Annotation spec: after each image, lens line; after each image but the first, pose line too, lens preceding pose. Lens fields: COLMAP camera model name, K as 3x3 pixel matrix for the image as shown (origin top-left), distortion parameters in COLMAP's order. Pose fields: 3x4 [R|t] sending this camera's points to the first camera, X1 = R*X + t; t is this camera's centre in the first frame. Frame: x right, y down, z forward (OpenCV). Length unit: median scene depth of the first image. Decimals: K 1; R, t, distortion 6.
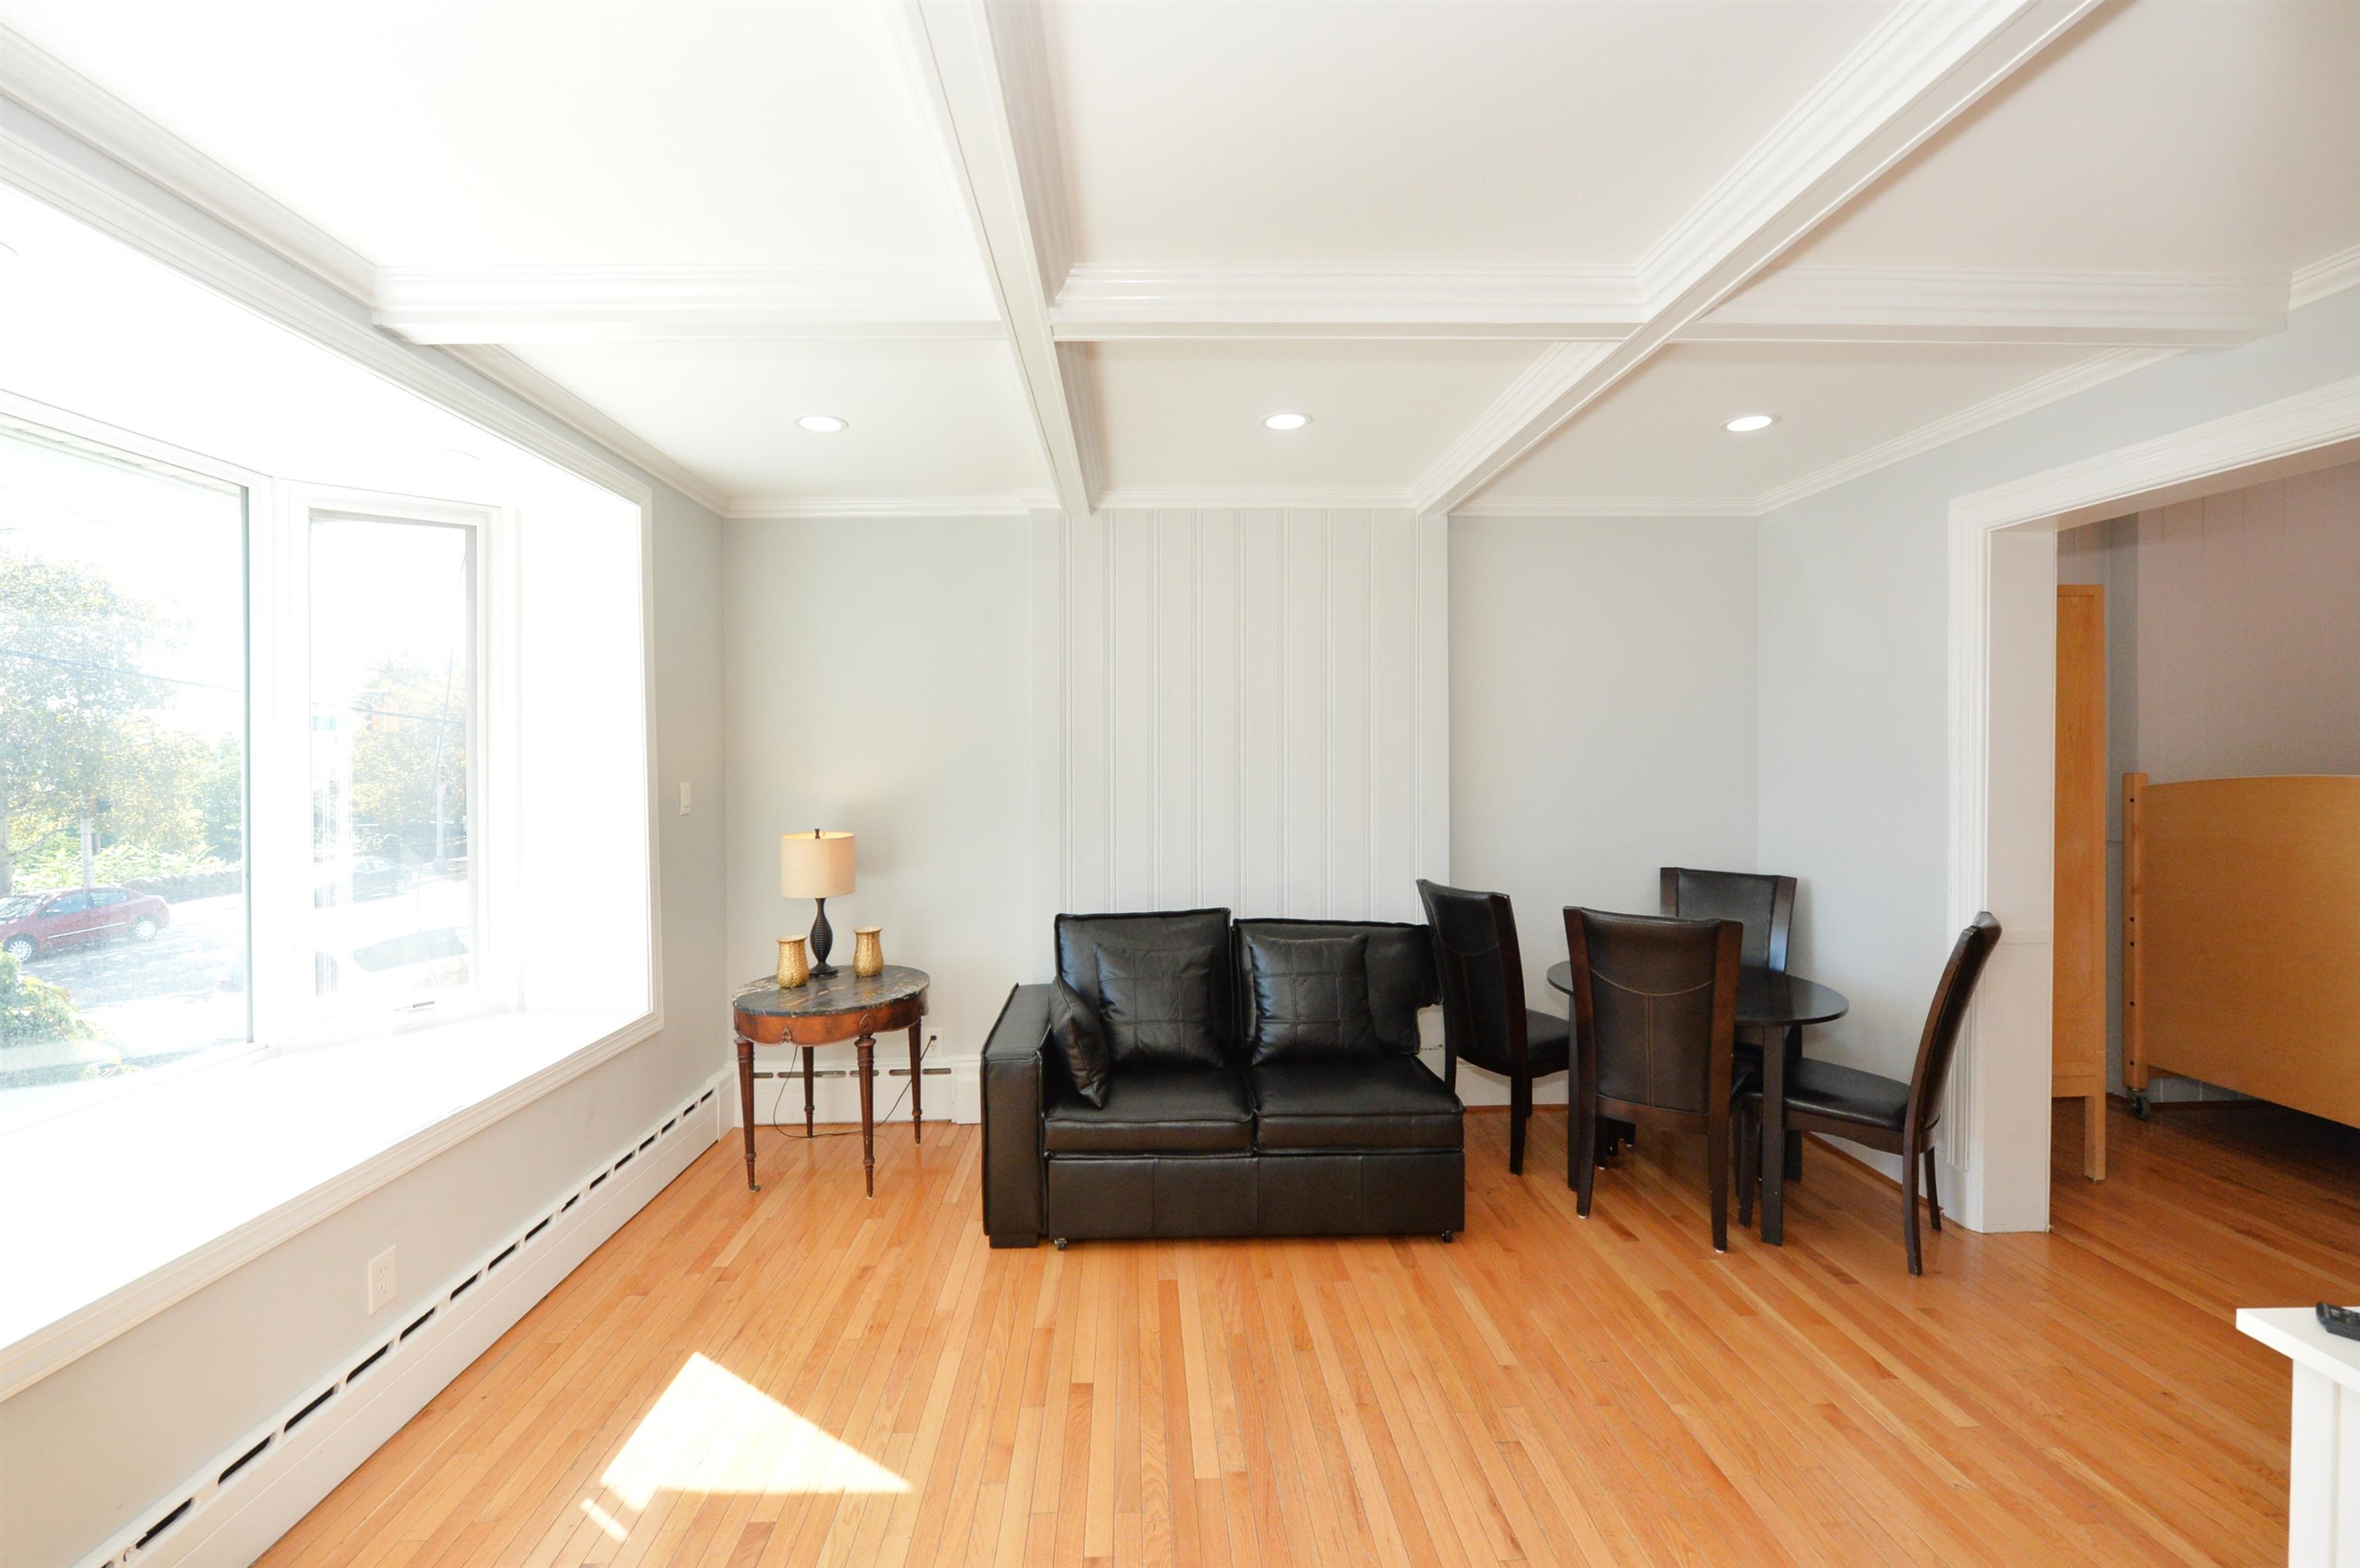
lens RADIAL K [[941.1, 0, 1180.0], [0, 941.1, 784.0], [0, 0, 1]] dist [0.000477, 0.000043]
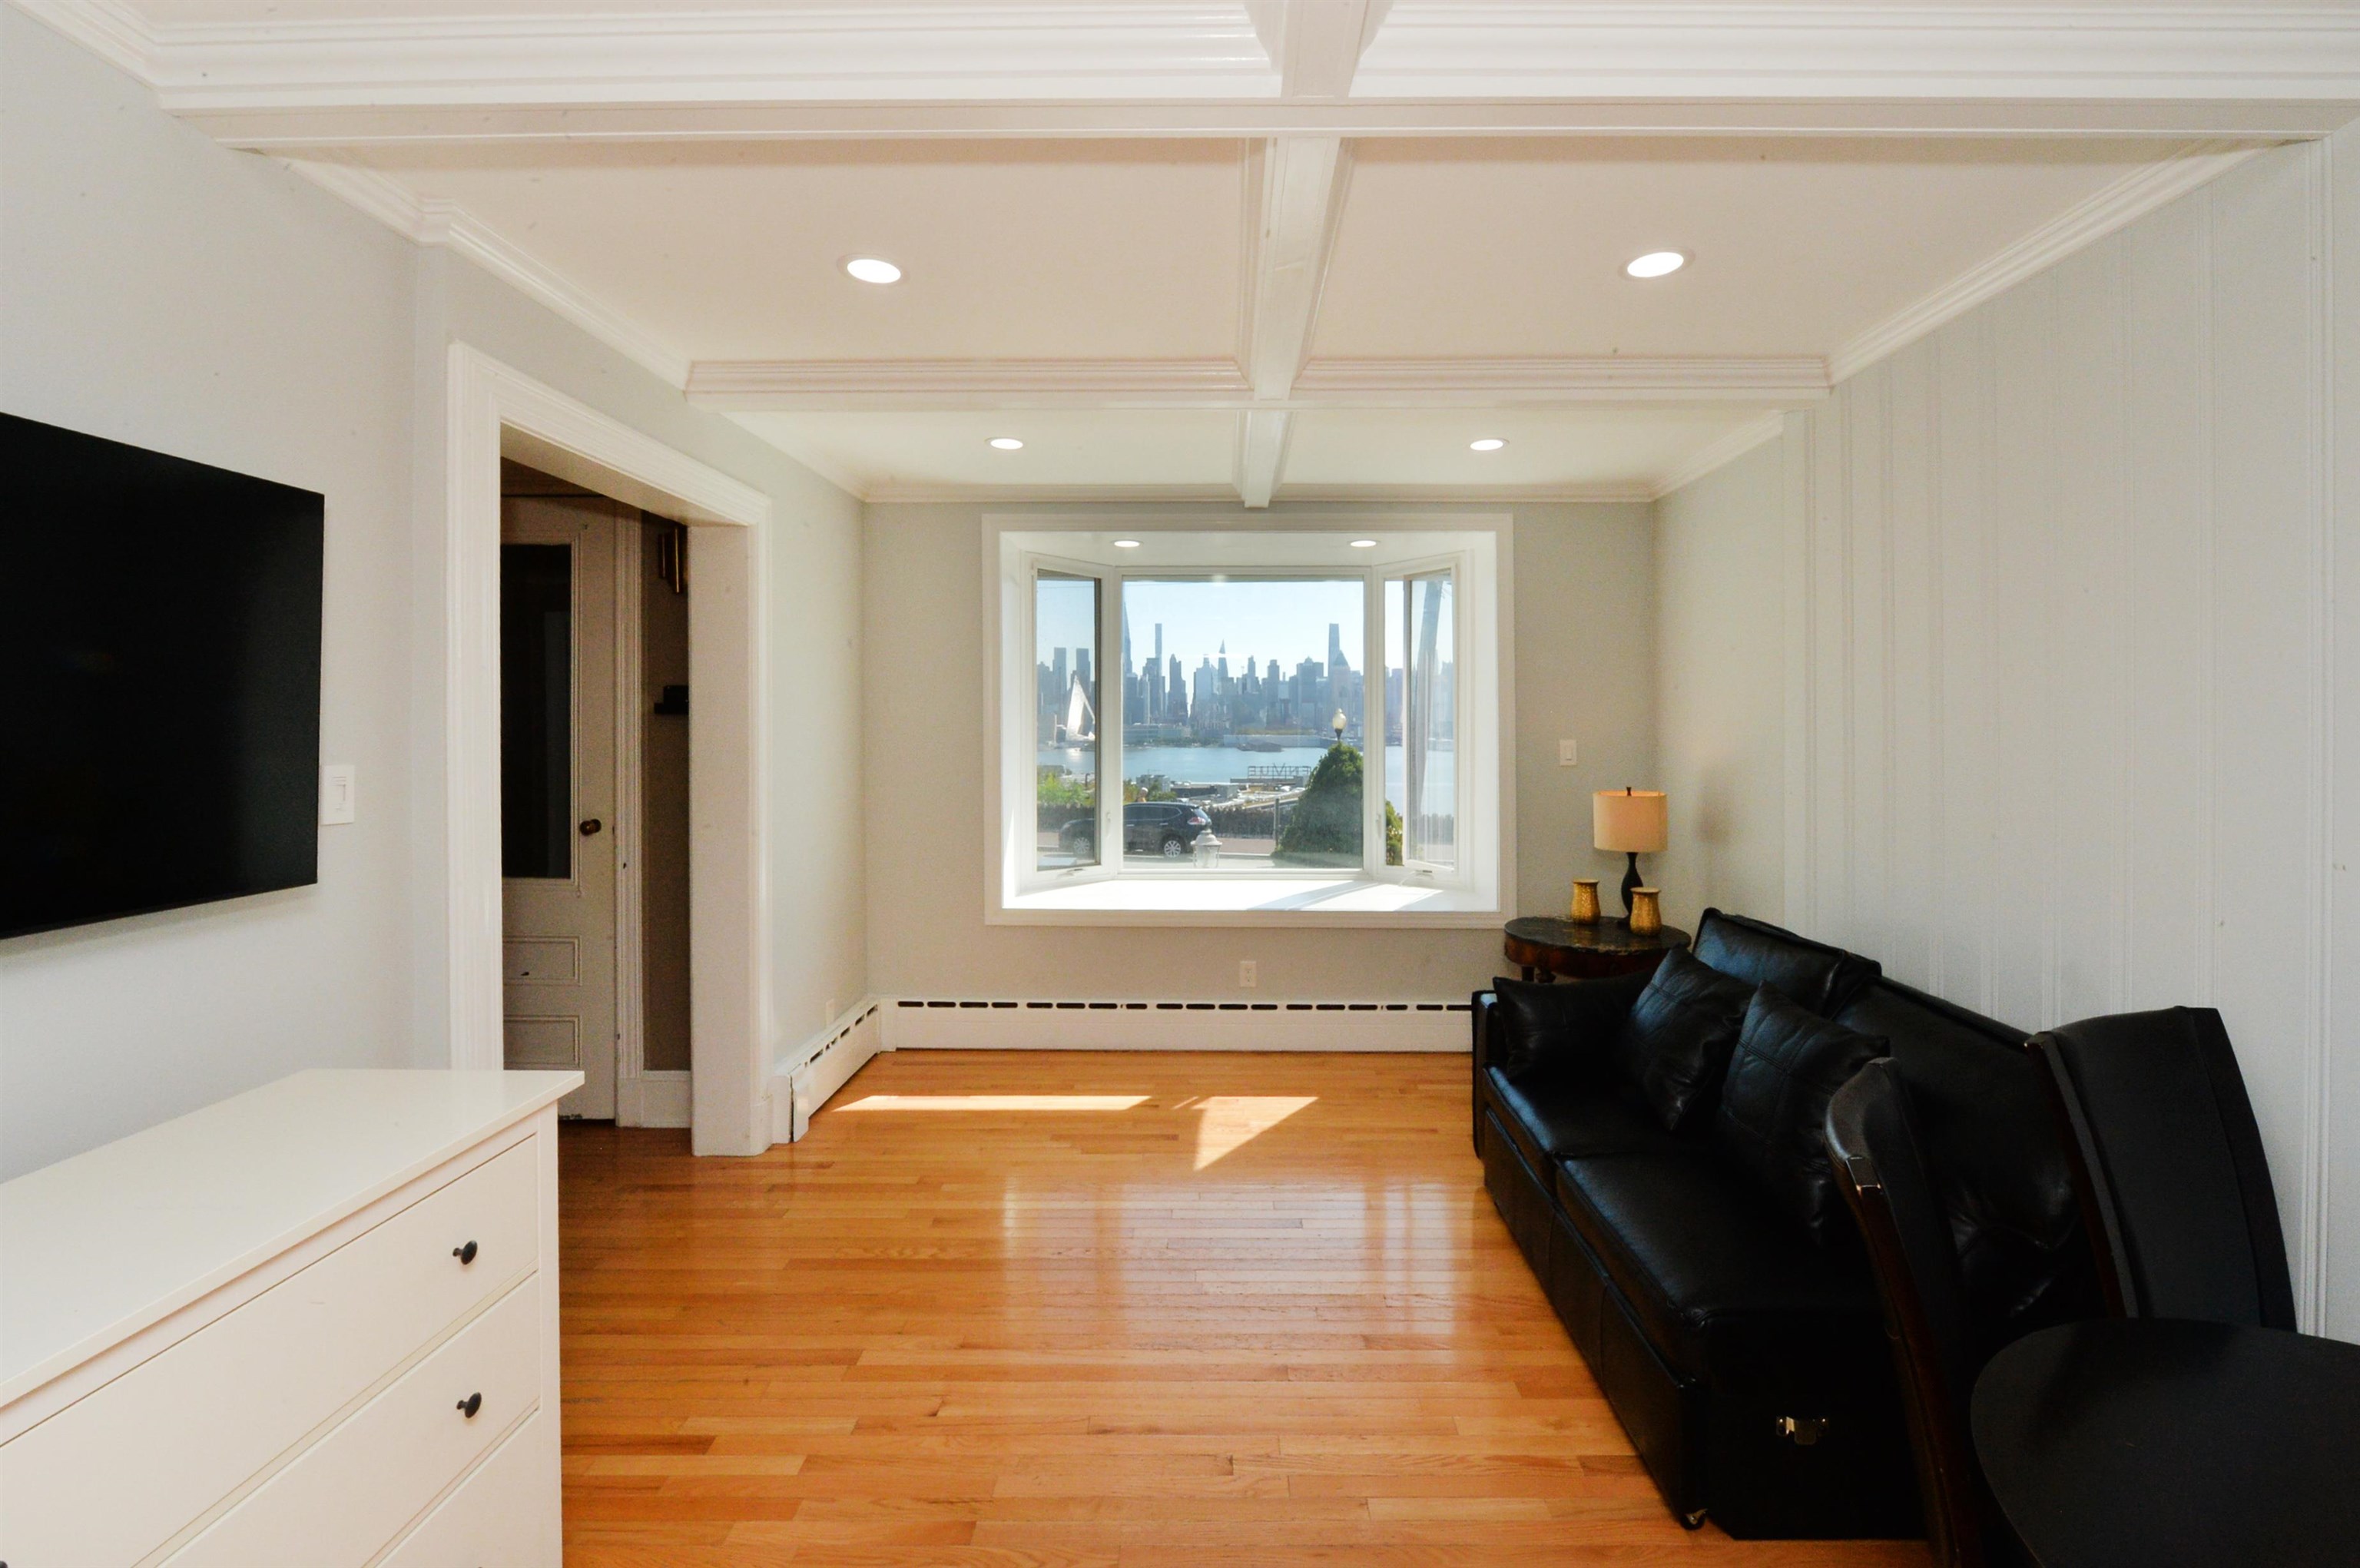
lens RADIAL K [[996.4, 0, 1195.5], [0, 996.4, 721.6], [0, 0, 1]] dist [-0.000326, -0.000017]
pose [[-0.066126, 0.001019, -0.997811, 1.081839], [-0.022720, 0.999739, 0.002527, -0.022609], [0.997553, 0.022837, -0.066086, 0.829430]]
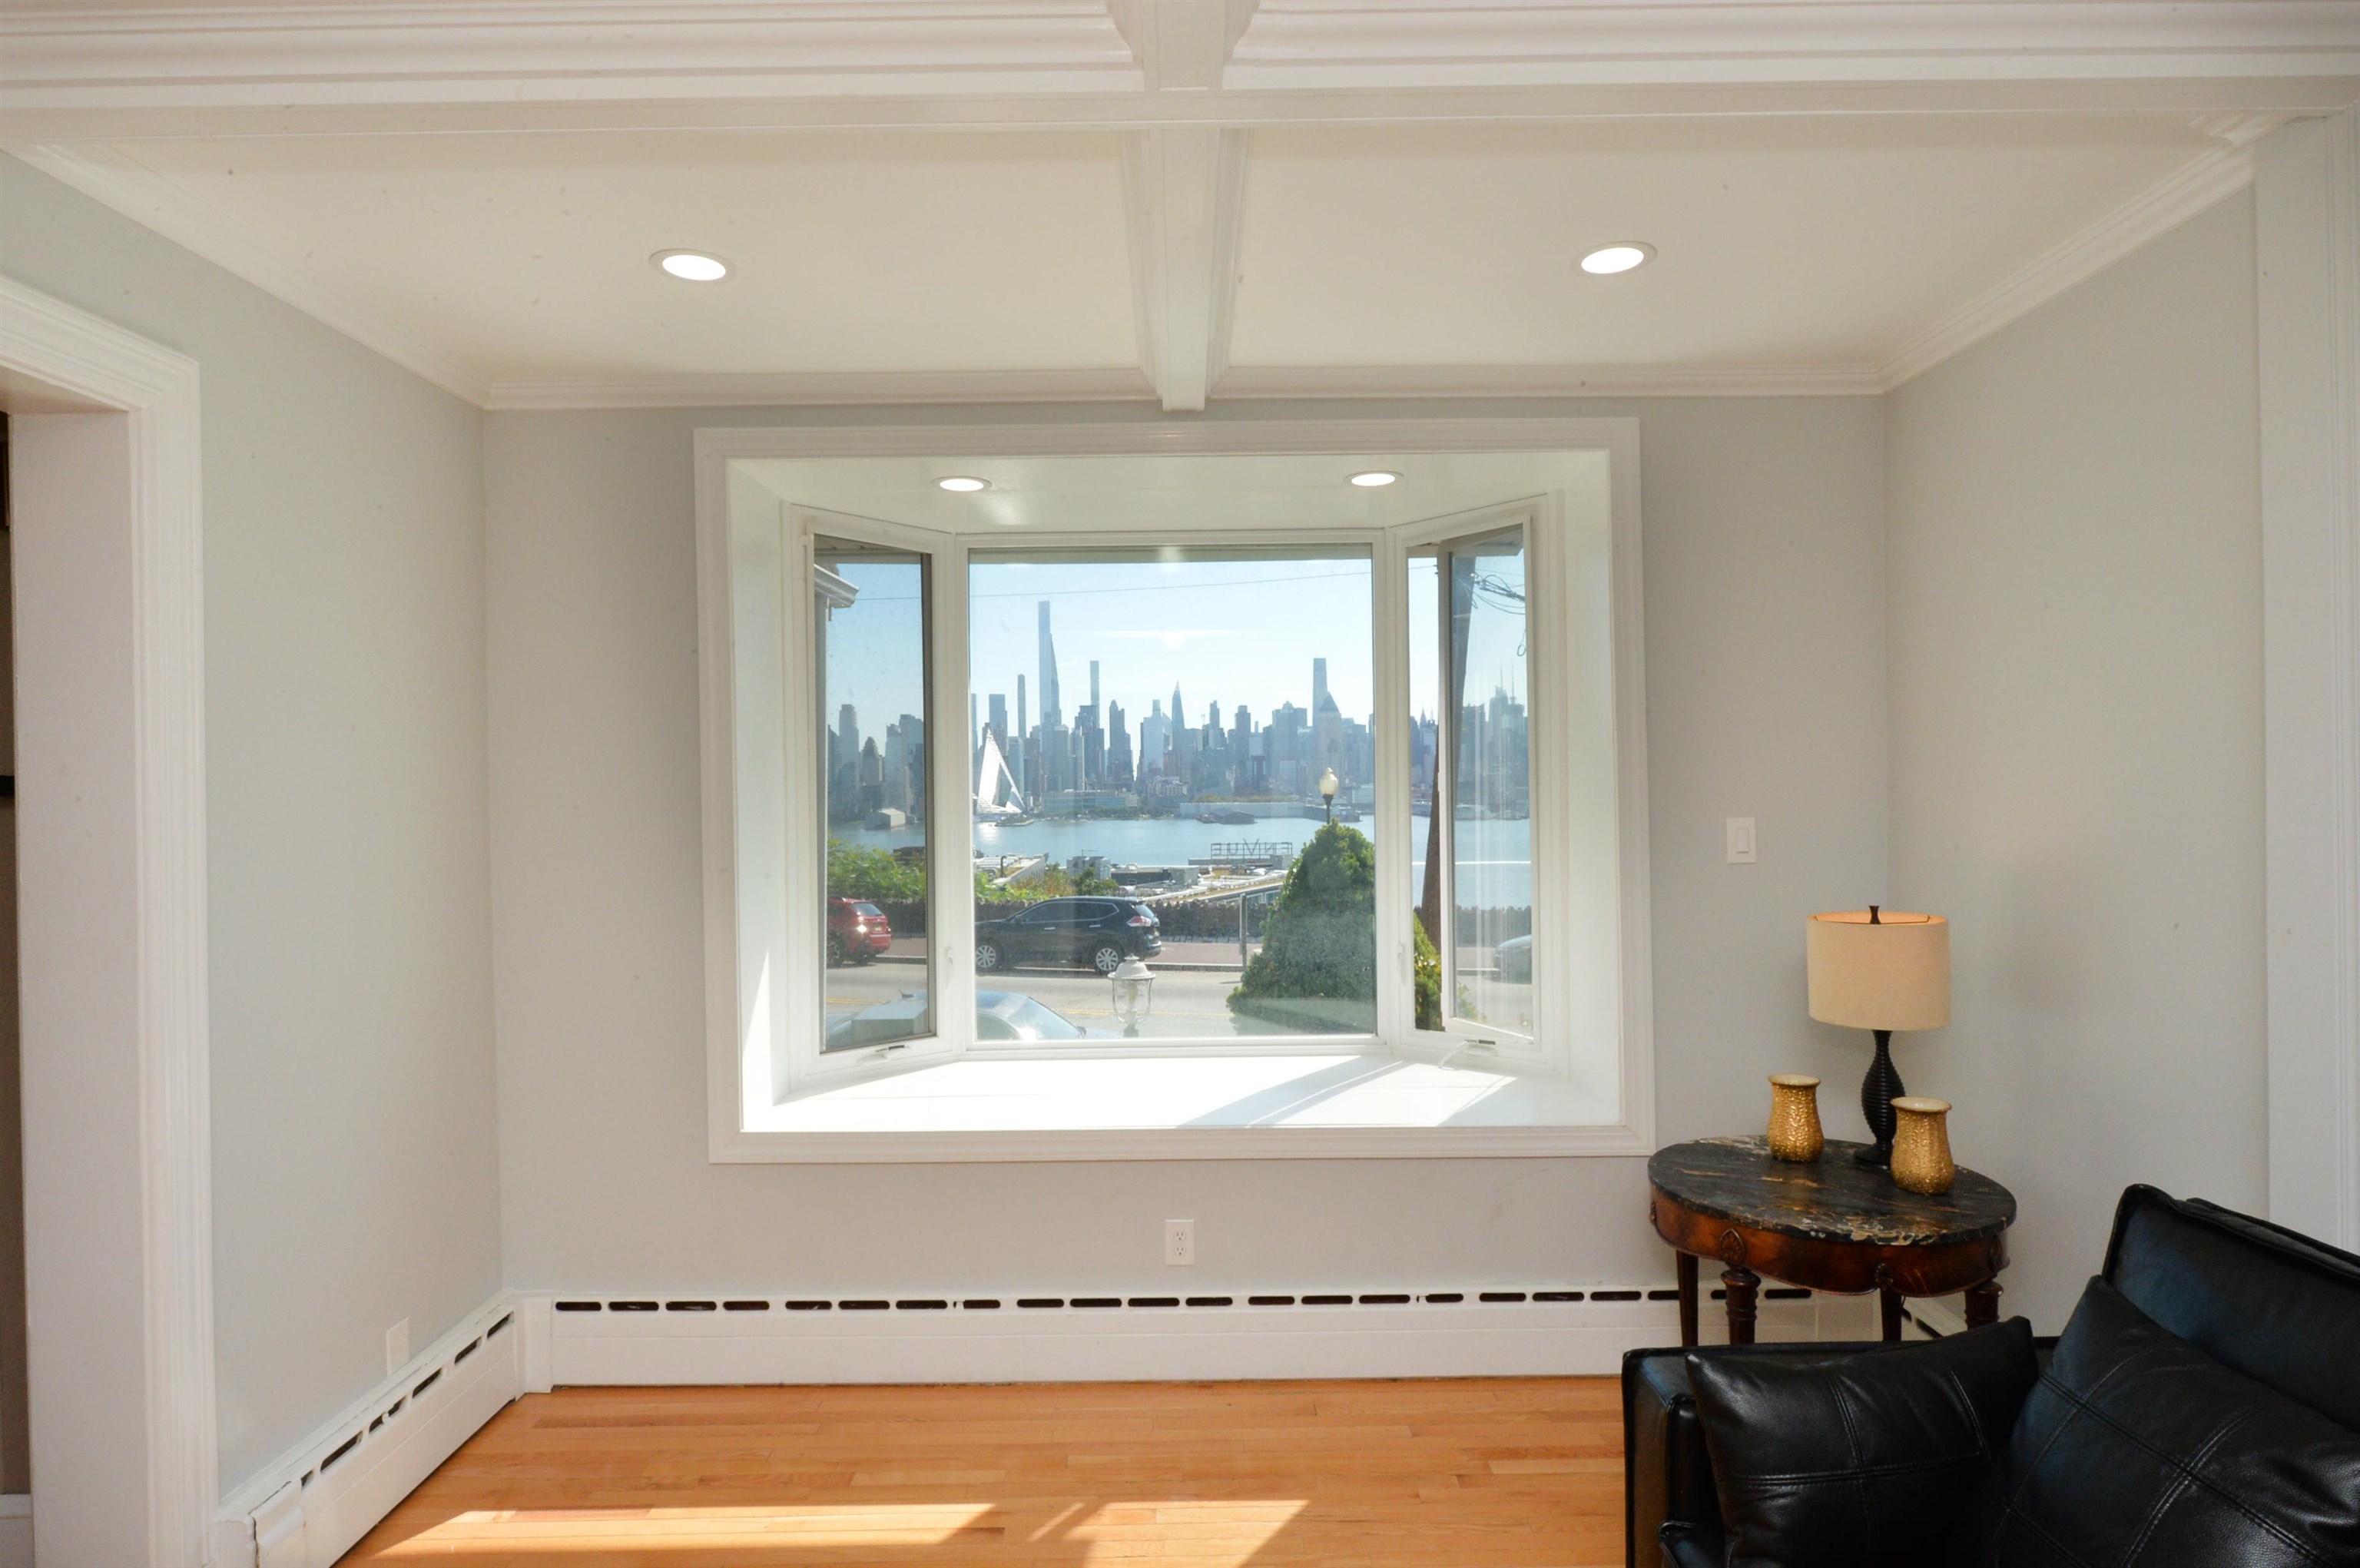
lens RADIAL K [[1232.7, 0, 1180.0], [0, 1232.7, 784.0], [0, 0, 1]] dist [-0.001062, -0.000088]
pose [[-0.041725, 0.000597, -0.999129, 0.539783], [-0.009522, 0.999954, 0.000995, -0.030647], [0.999084, 0.009555, -0.041717, 0.862951]]
